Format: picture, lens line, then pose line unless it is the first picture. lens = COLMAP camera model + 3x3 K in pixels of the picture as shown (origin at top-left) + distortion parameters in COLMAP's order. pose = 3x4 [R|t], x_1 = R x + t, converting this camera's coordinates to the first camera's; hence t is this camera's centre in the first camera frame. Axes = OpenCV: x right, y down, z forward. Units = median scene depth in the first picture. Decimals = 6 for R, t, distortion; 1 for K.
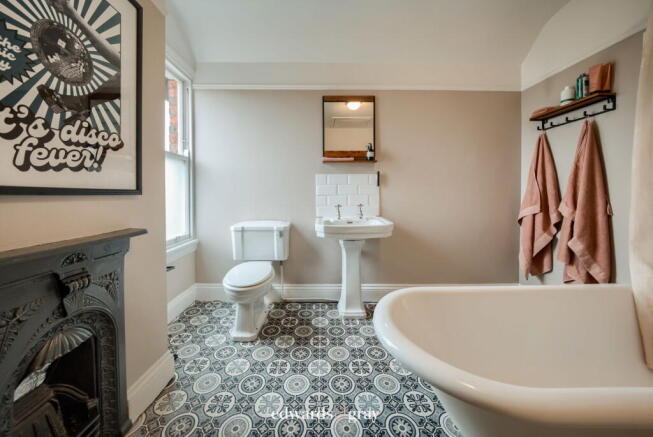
lens RADIAL K [[231.3, 0, 325.9], [0, 231.3, 202.5], [0, 0, 1]] dist [-0.000956, -0.000069]
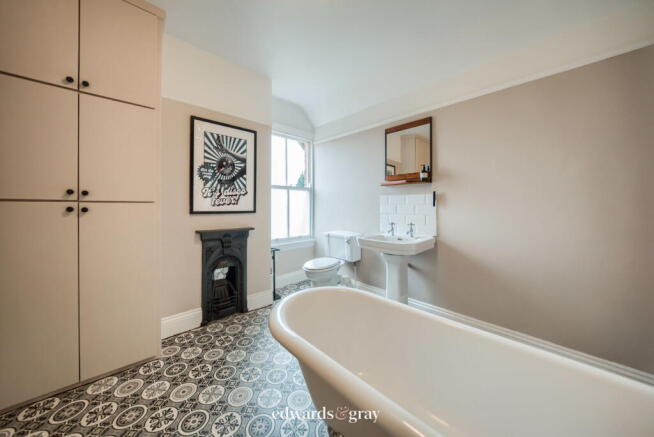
lens RADIAL K [[234.5, 0, 325.2], [0, 234.5, 210.4], [0, 0, 1]] dist [-0.000681, -0.000056]
pose [[0.670502, 0.021363, -0.741600, 0.719587], [-0.030435, 0.999536, 0.001275, -0.043225], [0.741283, 0.021716, 0.670841, -0.021642]]
